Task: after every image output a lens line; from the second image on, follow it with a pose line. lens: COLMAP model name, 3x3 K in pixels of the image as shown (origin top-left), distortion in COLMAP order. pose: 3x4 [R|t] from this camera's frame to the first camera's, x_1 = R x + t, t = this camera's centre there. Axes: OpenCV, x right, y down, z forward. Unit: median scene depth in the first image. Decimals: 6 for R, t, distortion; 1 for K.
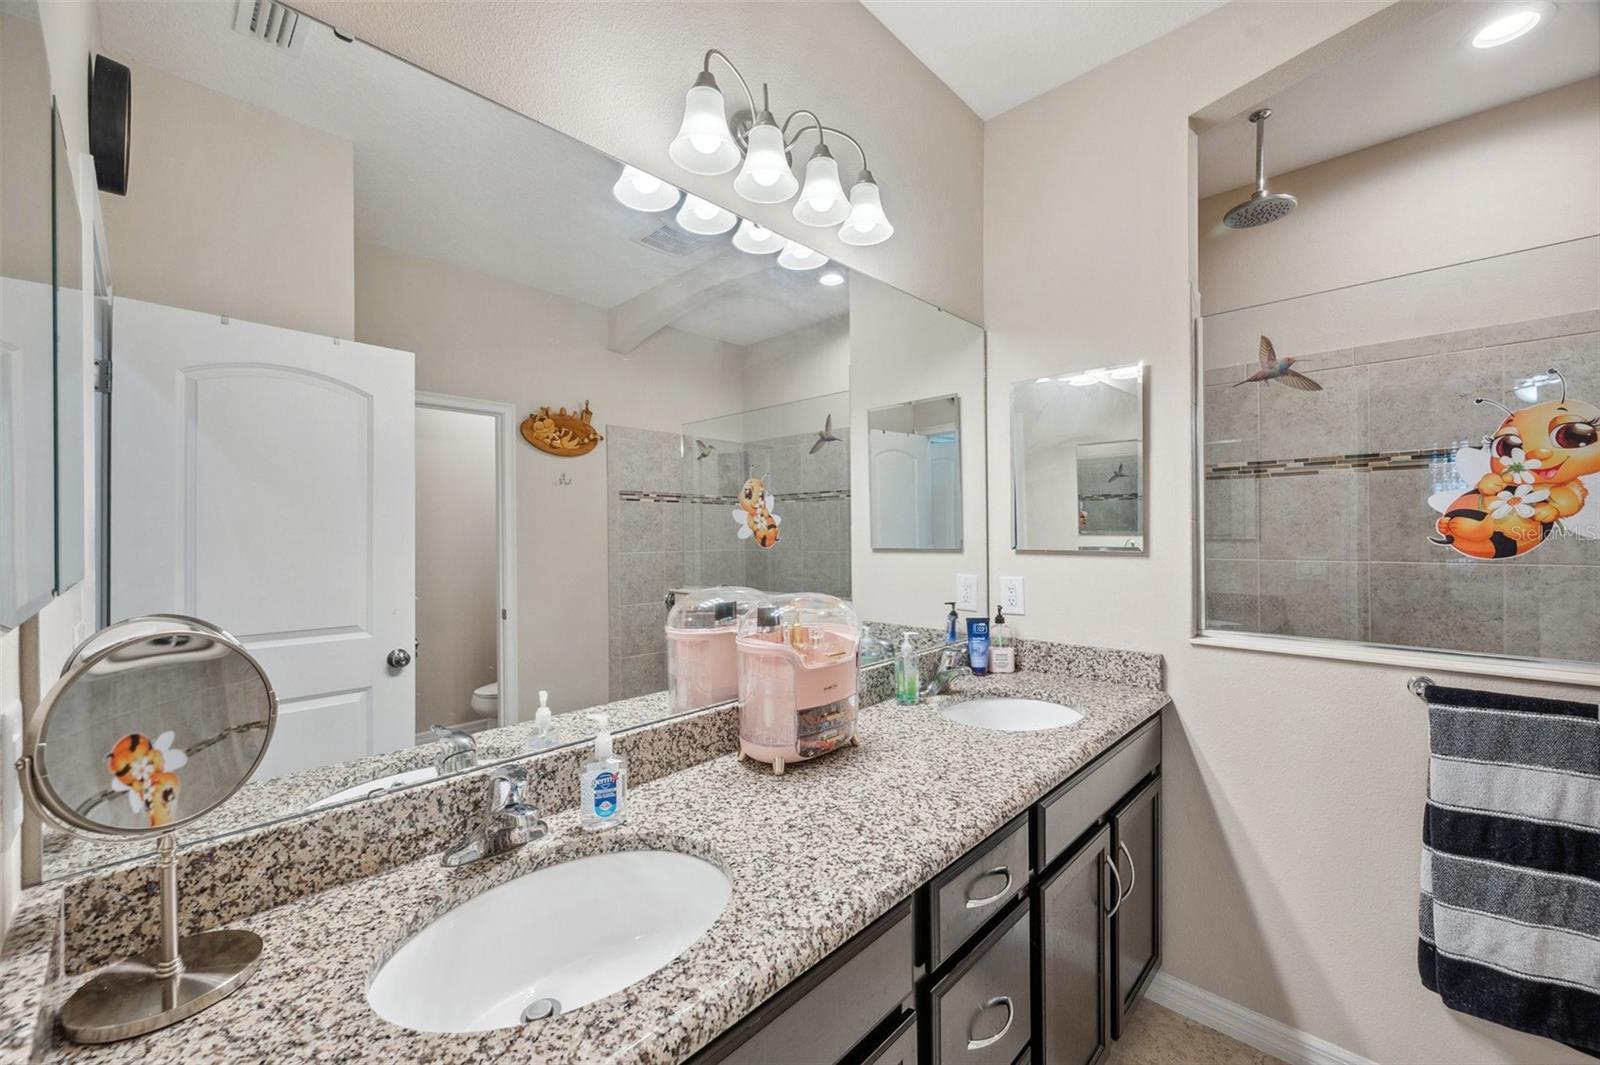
lens RADIAL K [[640.4, 0, 799.5], [0, 640.4, 529.4], [0, 0, 1]] dist [-0.000406, 0.000170]
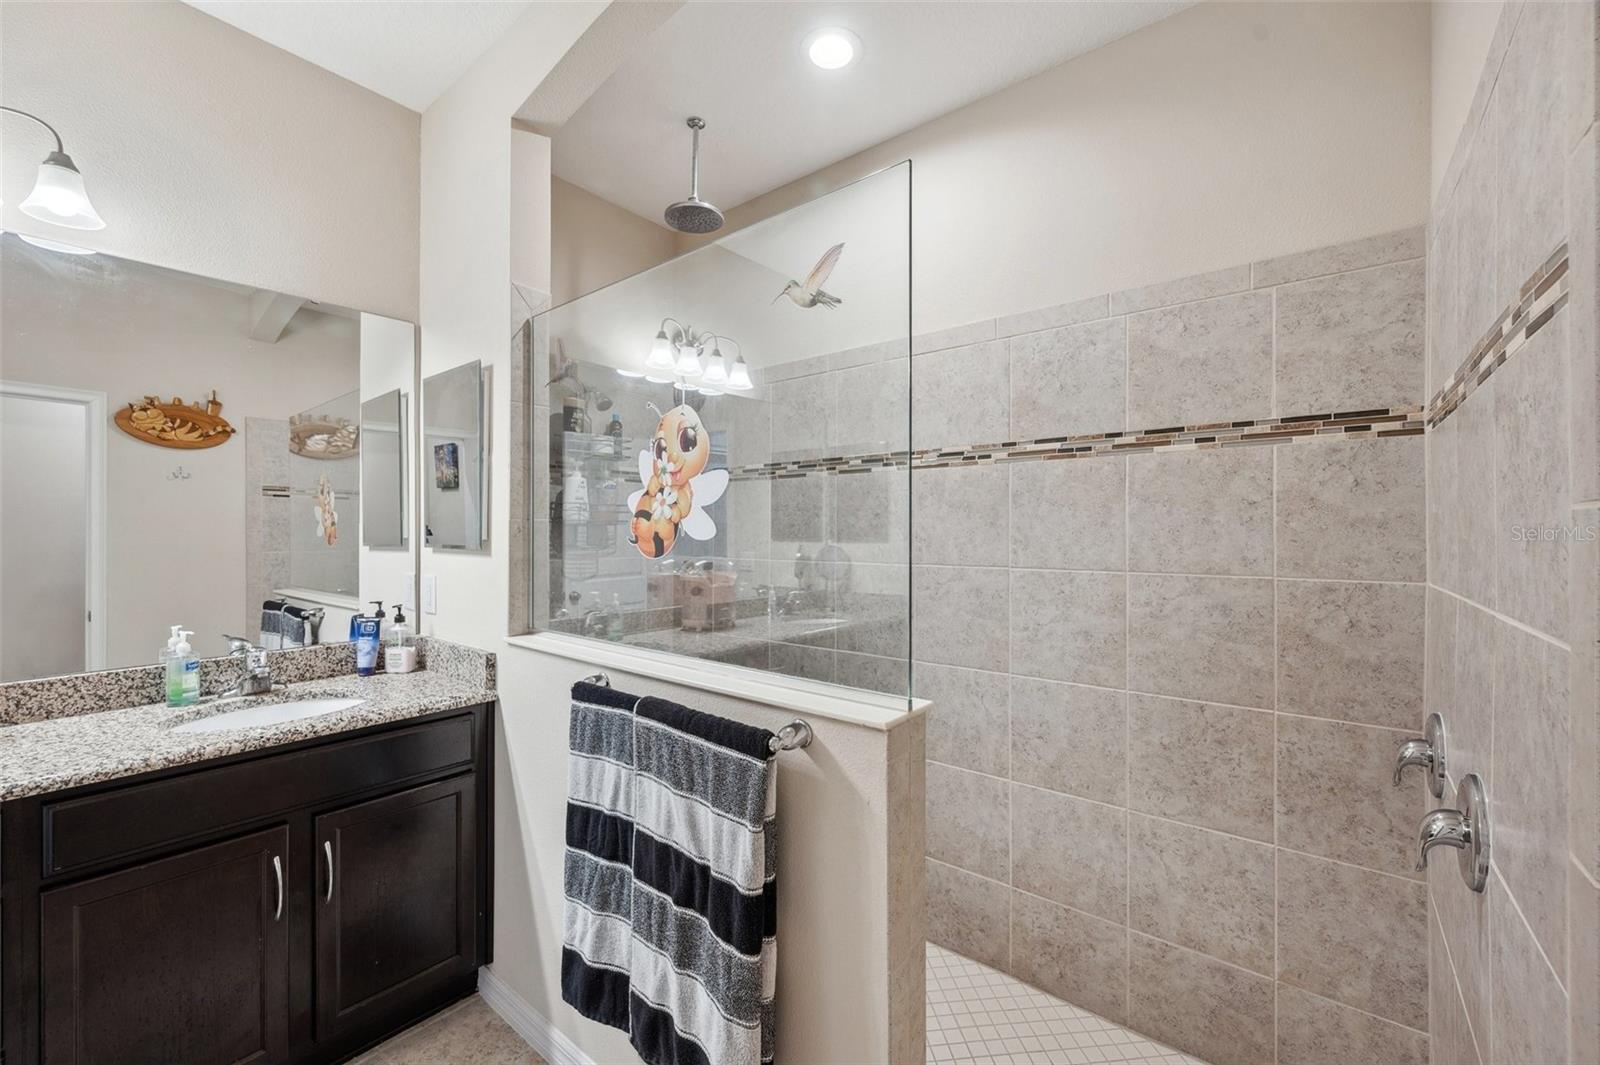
lens RADIAL K [[644.3, 0, 801.9], [0, 644.3, 528.3], [0, 0, 1]] dist [-0.000057, 0.000063]
pose [[0.997270, 0.007261, 0.073482, 1.239908], [-0.007113, 0.999972, -0.002279, -0.001401], [-0.073497, 0.001750, 0.997294, -0.053678]]
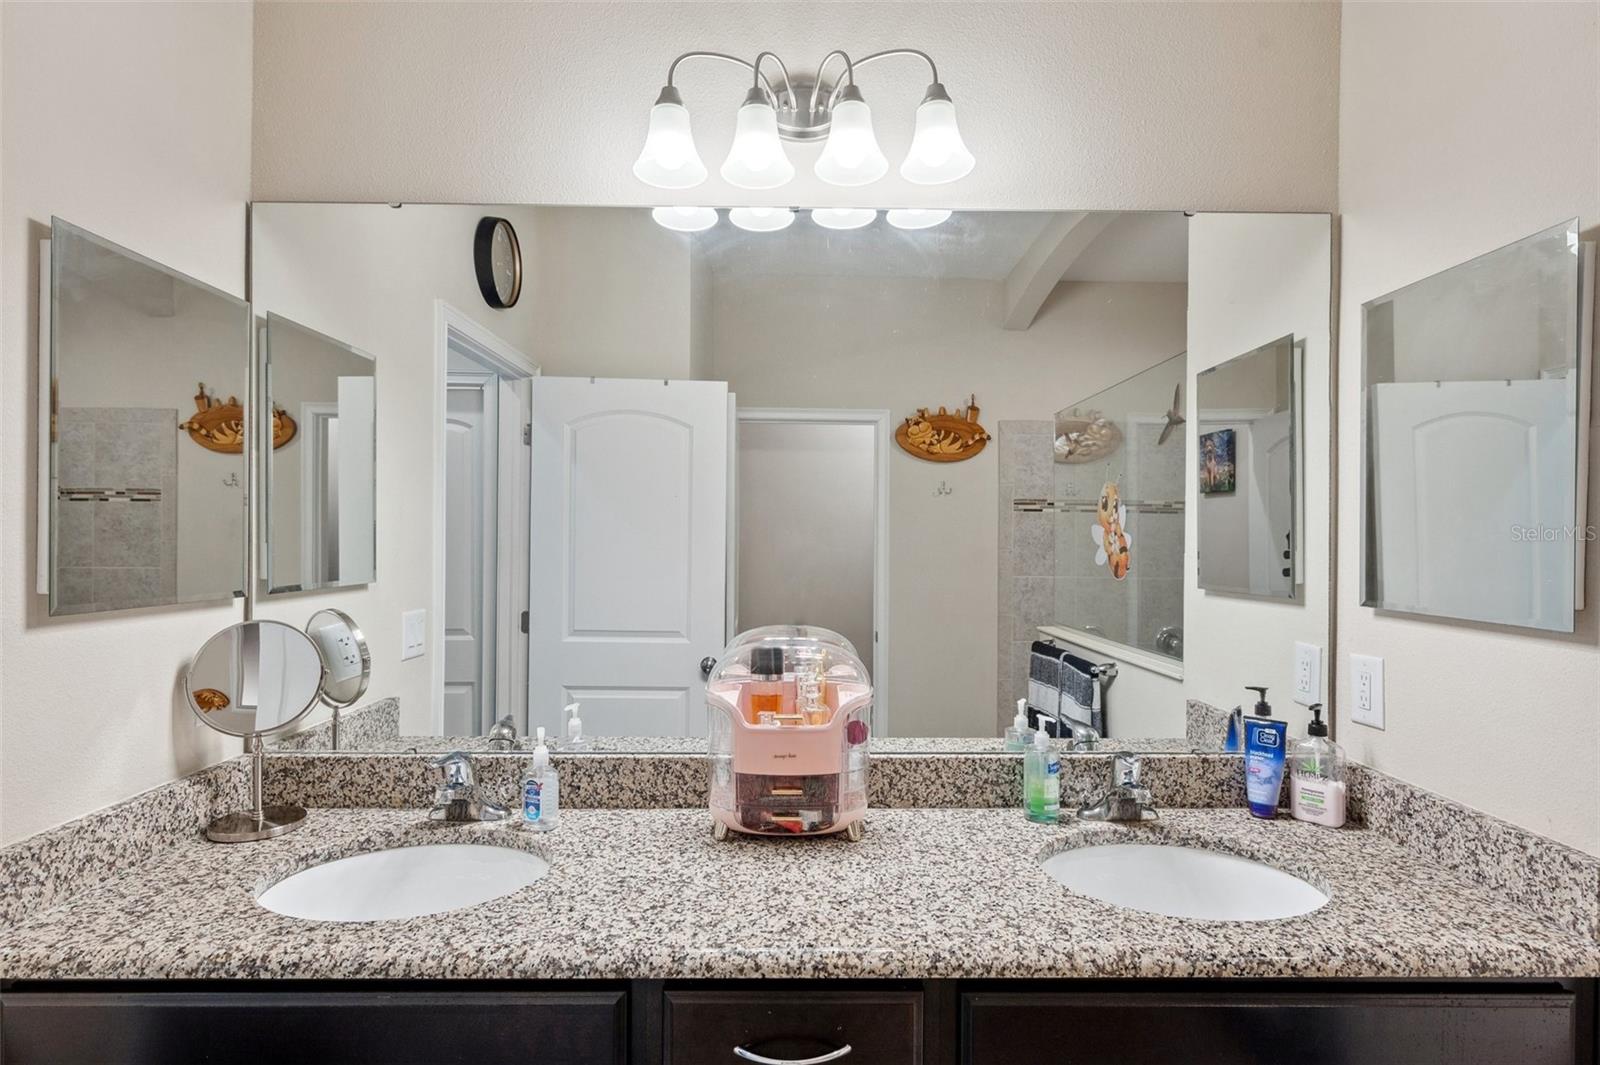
lens RADIAL K [[802.1, 0, 800.0], [0, 802.1, 532.5], [0, 0, 1]] dist [0.000736, -0.000518]
pose [[0.693523, 0.005884, -0.720410, 0.730856], [-0.009388, 0.999956, -0.000870, -0.040251], [0.720373, 0.007367, 0.693548, 0.255797]]
